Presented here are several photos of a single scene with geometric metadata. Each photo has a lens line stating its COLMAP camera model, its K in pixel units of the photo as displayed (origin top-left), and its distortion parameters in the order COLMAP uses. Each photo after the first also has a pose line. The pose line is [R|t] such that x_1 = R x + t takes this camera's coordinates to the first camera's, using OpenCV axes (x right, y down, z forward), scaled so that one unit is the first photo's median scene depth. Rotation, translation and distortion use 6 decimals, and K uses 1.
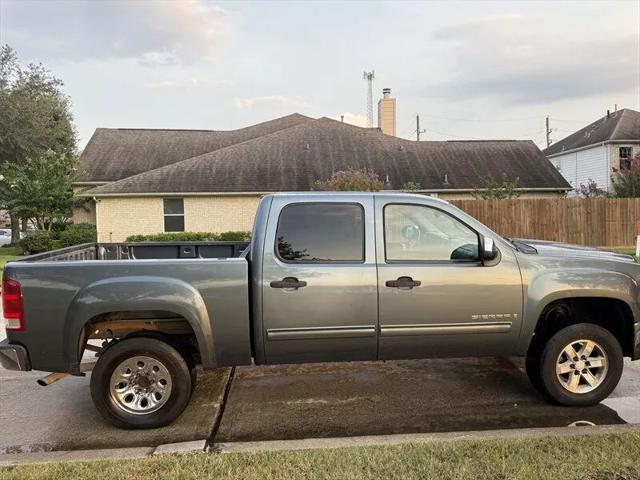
lens RADIAL K [[454.0, 0, 321.5], [0, 454.0, 236.5], [0, 0, 1]] dist [0.047385, -0.061560]
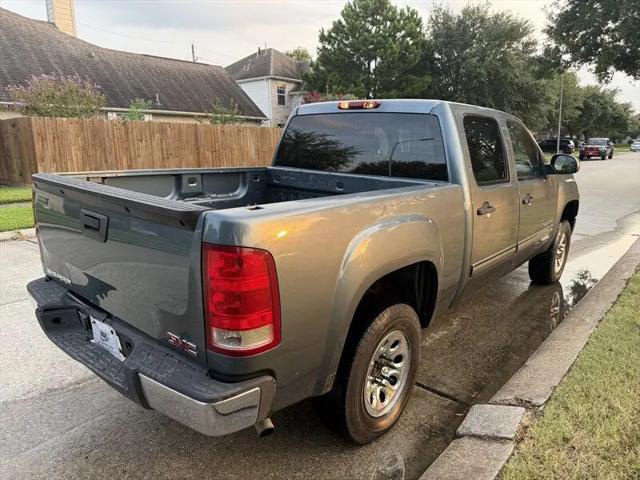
lens RADIAL K [[454.0, 0, 324.6], [0, 454.0, 237.0], [0, 0, 1]] dist [0.047385, -0.061560]
pose [[0.703080, -0.127108, 0.699658, -0.619619], [0.016246, 0.986510, 0.162894, 0.006353], [-0.710925, -0.103161, 0.695660, 0.413574]]
